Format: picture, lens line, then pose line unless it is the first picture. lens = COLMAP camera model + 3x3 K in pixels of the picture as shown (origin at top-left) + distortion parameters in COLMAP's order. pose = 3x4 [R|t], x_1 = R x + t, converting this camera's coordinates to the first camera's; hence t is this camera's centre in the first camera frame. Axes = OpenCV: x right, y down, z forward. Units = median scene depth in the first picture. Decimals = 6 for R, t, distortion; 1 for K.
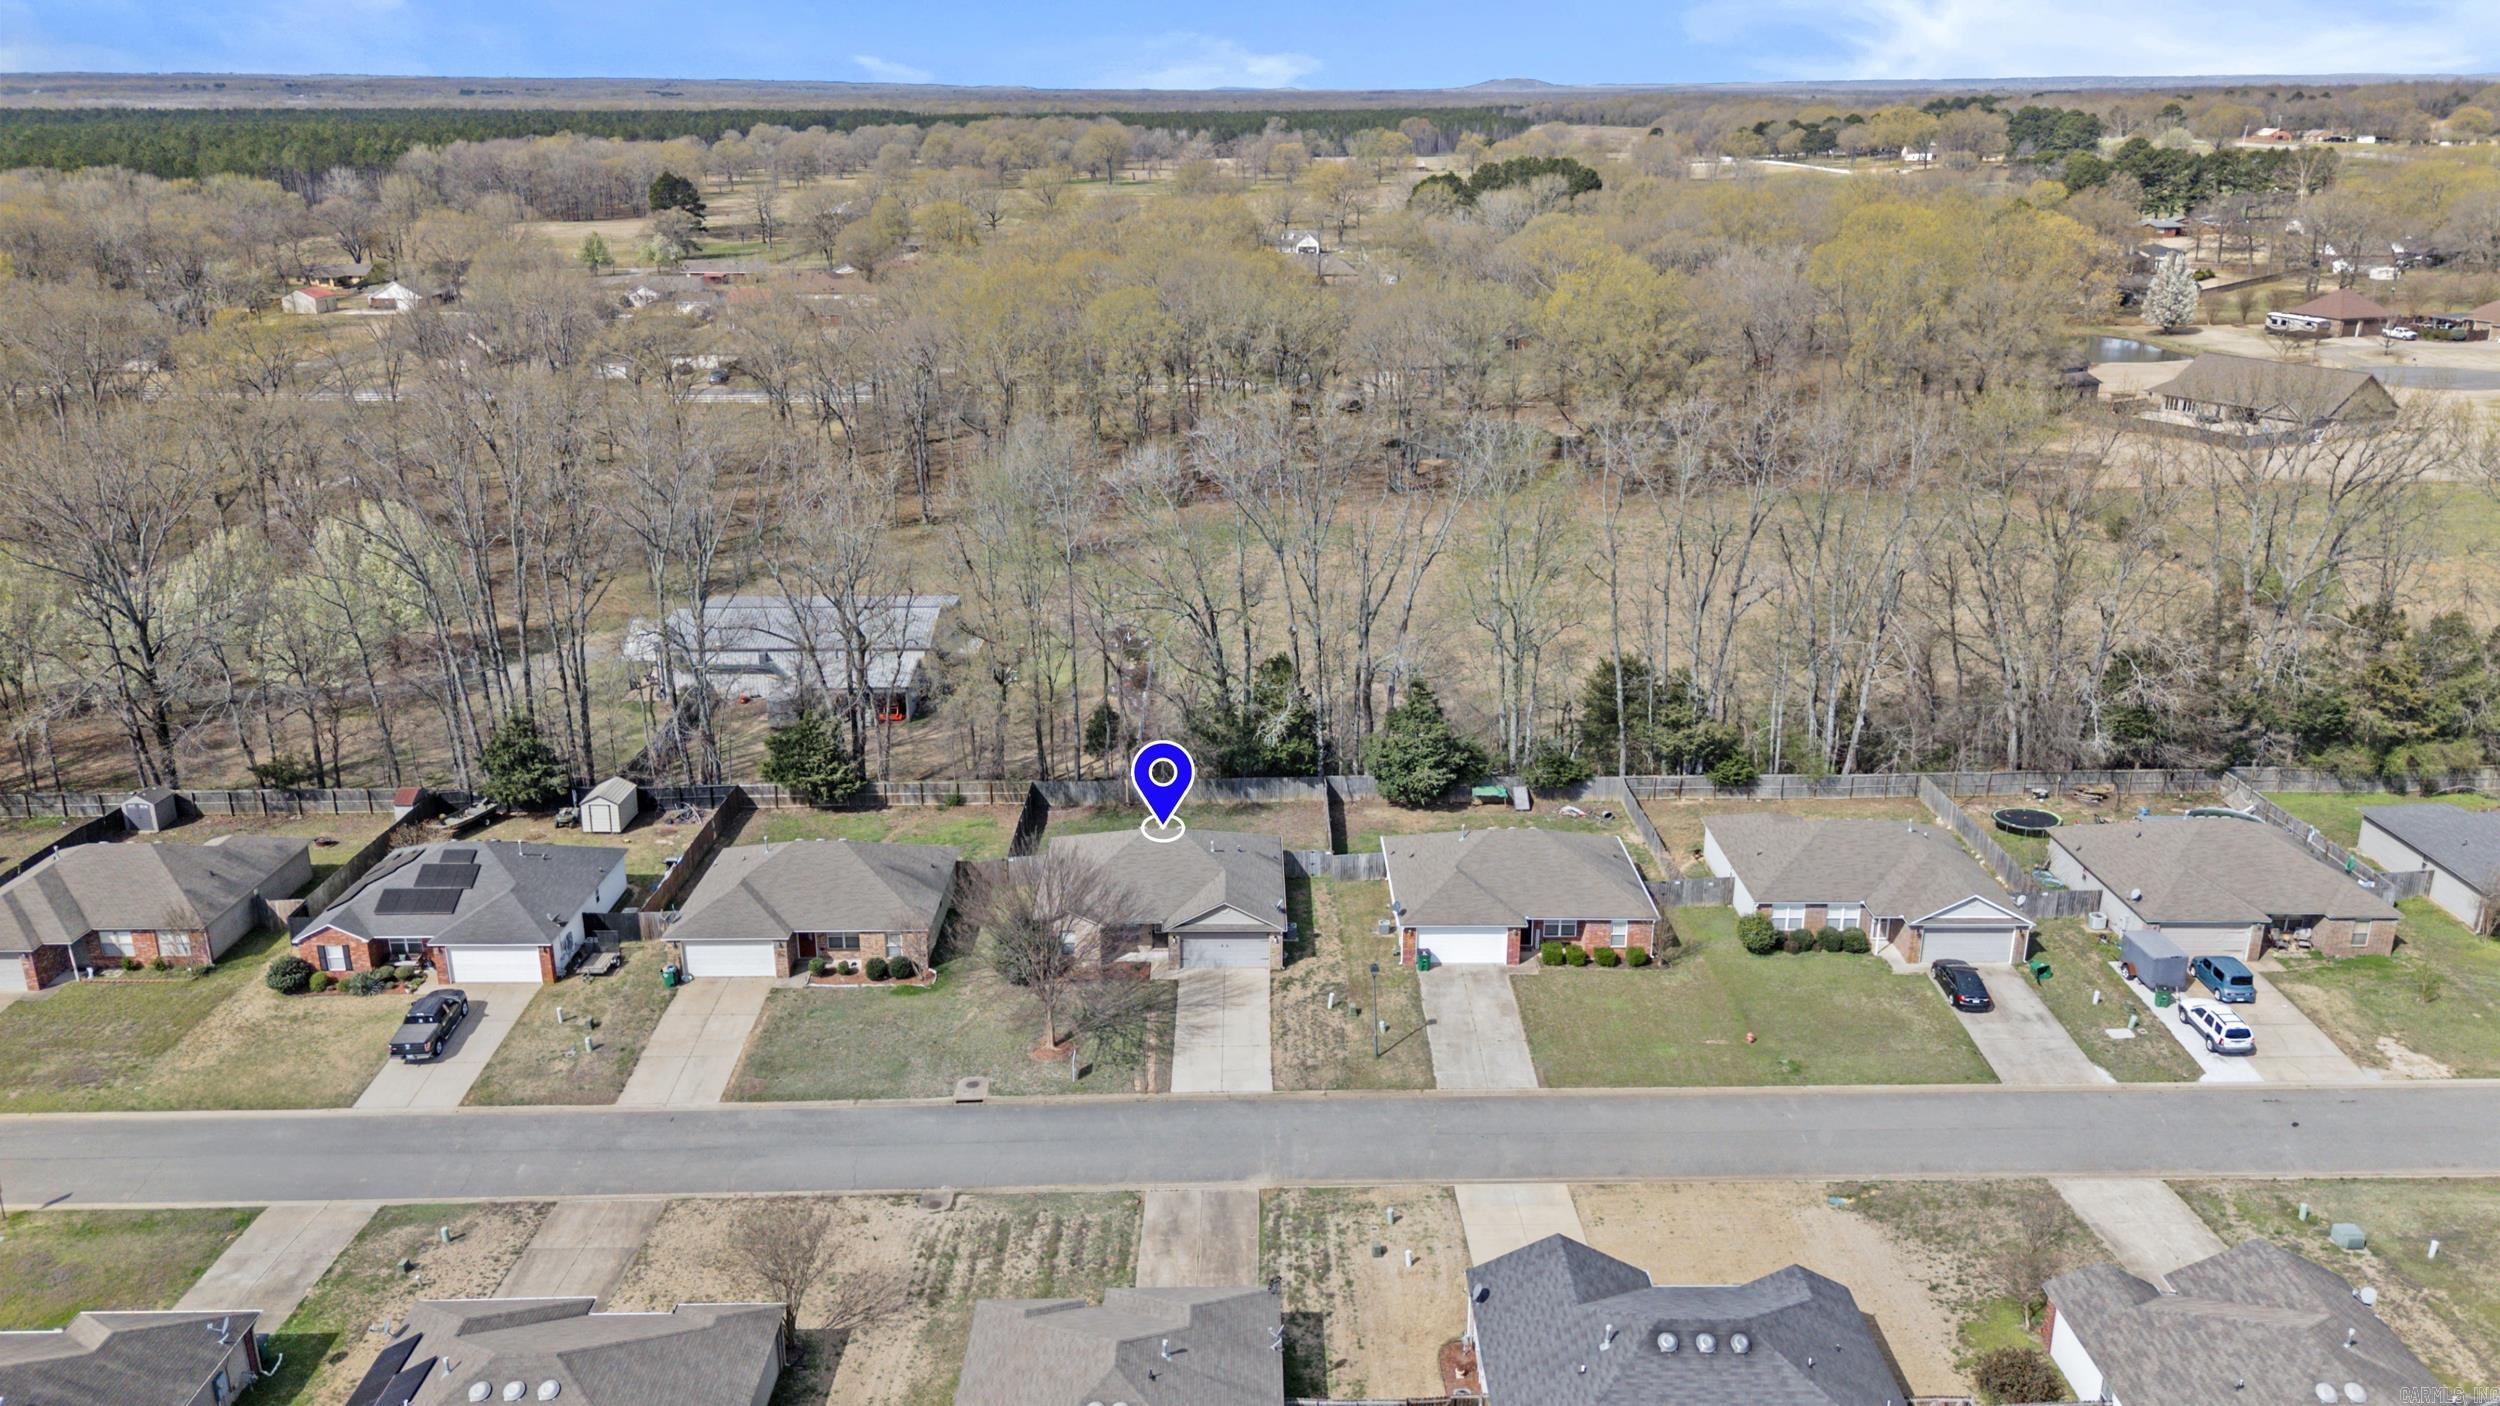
lens RADIAL K [[1833.9, 0, 1250.0], [0, 1833.9, 703.0], [0, 0, 1]] dist [0.189917, -0.294506]
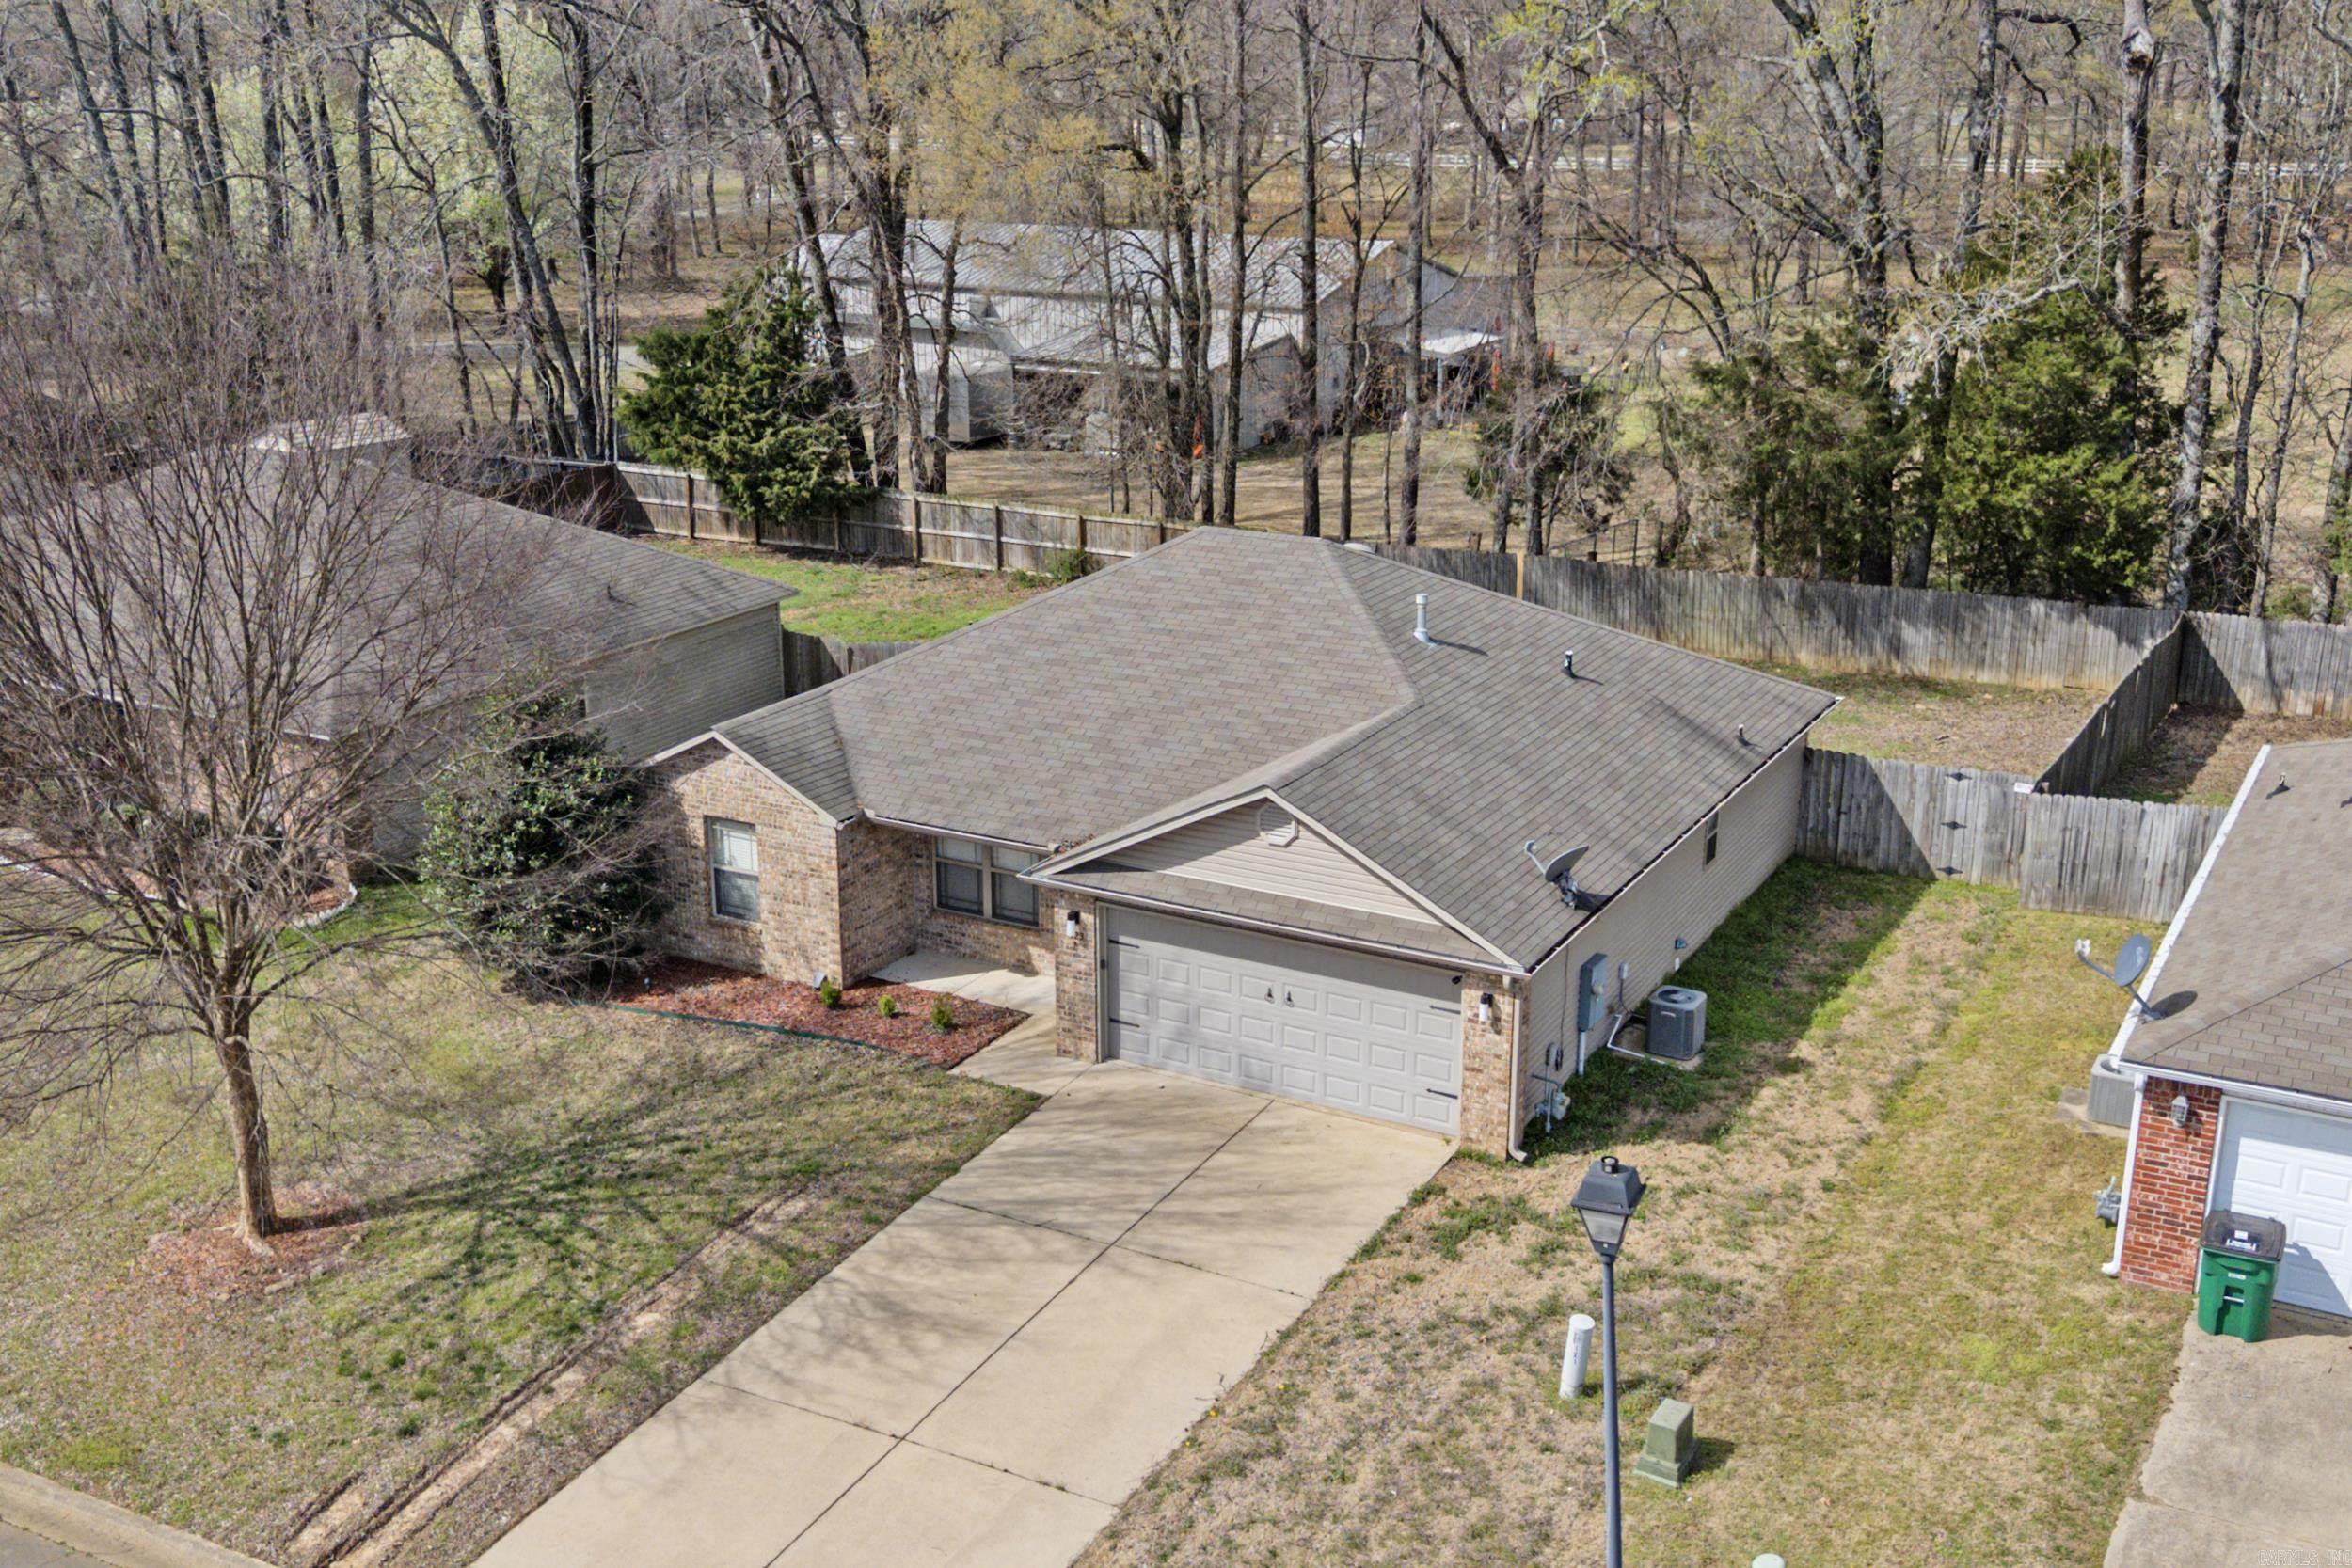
lens RADIAL K [[2495.1, 0, 1176.0], [0, 2495.1, 784.0], [0, 0, 1]] dist [0.066229, 0.001642]
pose [[0.874589, 0.147824, -0.461782, 0.100724], [-0.156562, 0.987474, 0.019587, 0.094414], [0.458893, 0.055167, 0.886777, 0.667987]]
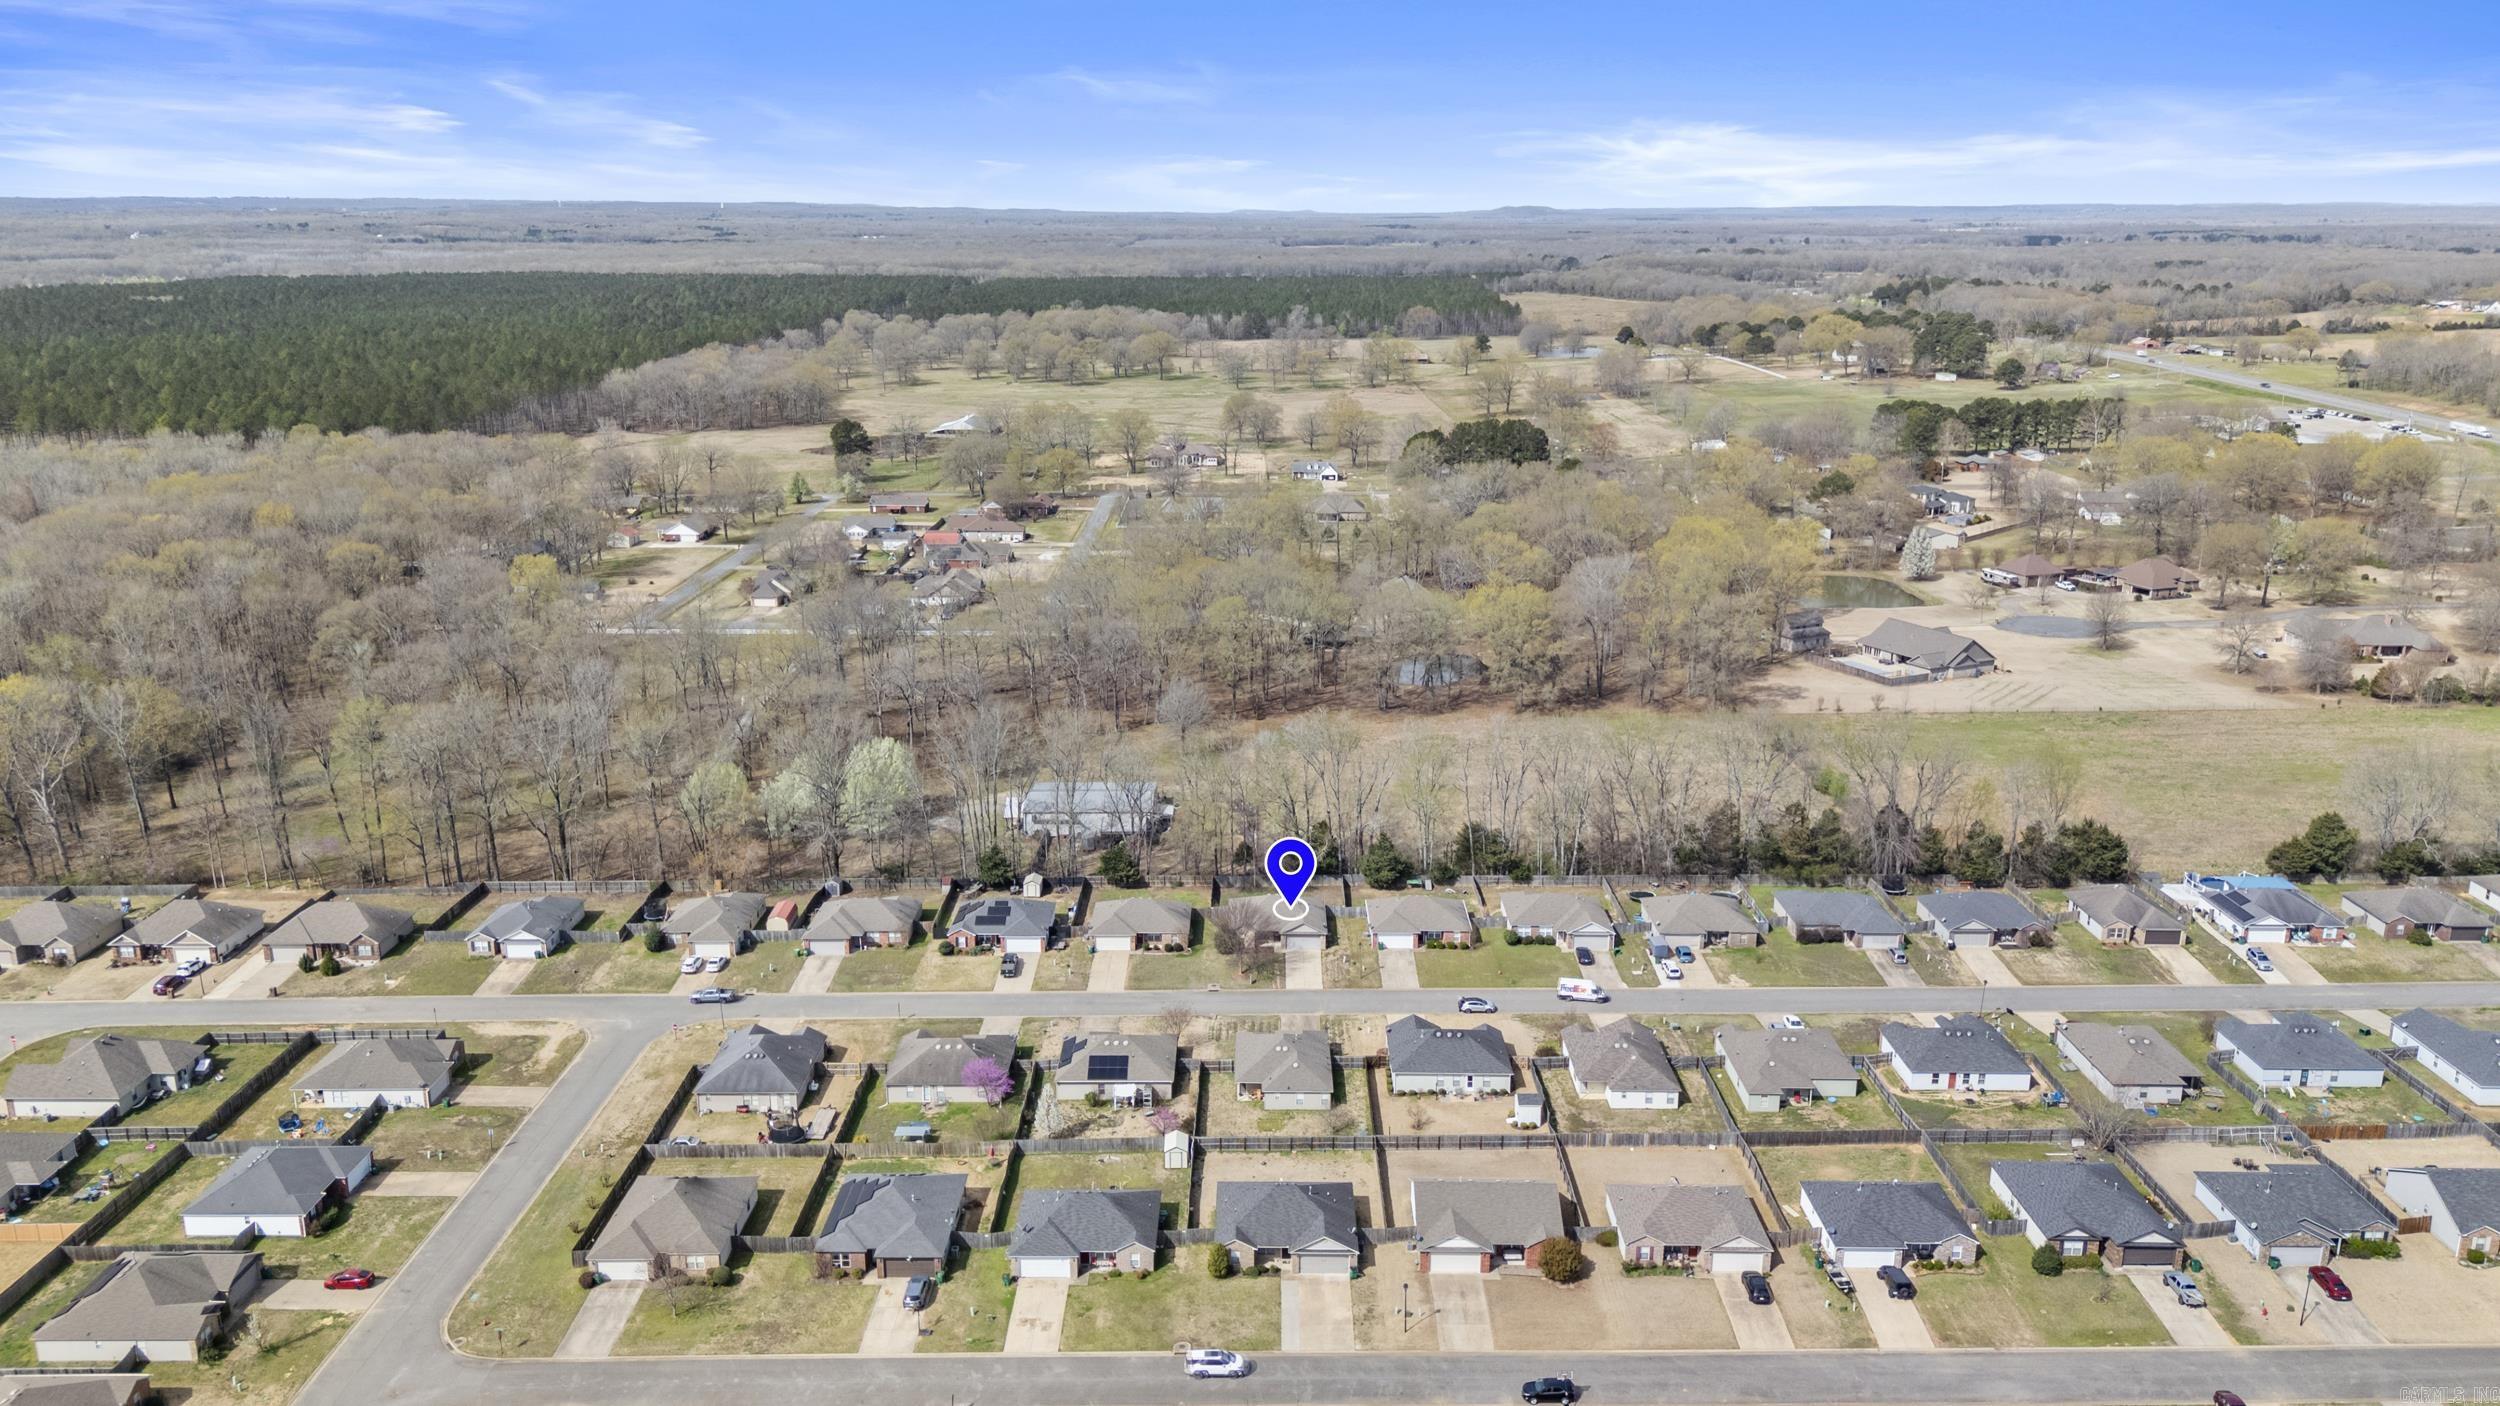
lens RADIAL K [[1833.9, 0, 1250.0], [0, 1833.9, 703.0], [0, 0, 1]] dist [0.189917, -0.294506]
pose [[0.999943, 0.005333, -0.009256, -0.060312], [-0.005844, 0.998403, -0.056181, -0.049317], [0.008941, 0.056232, 0.998378, -1.449636]]
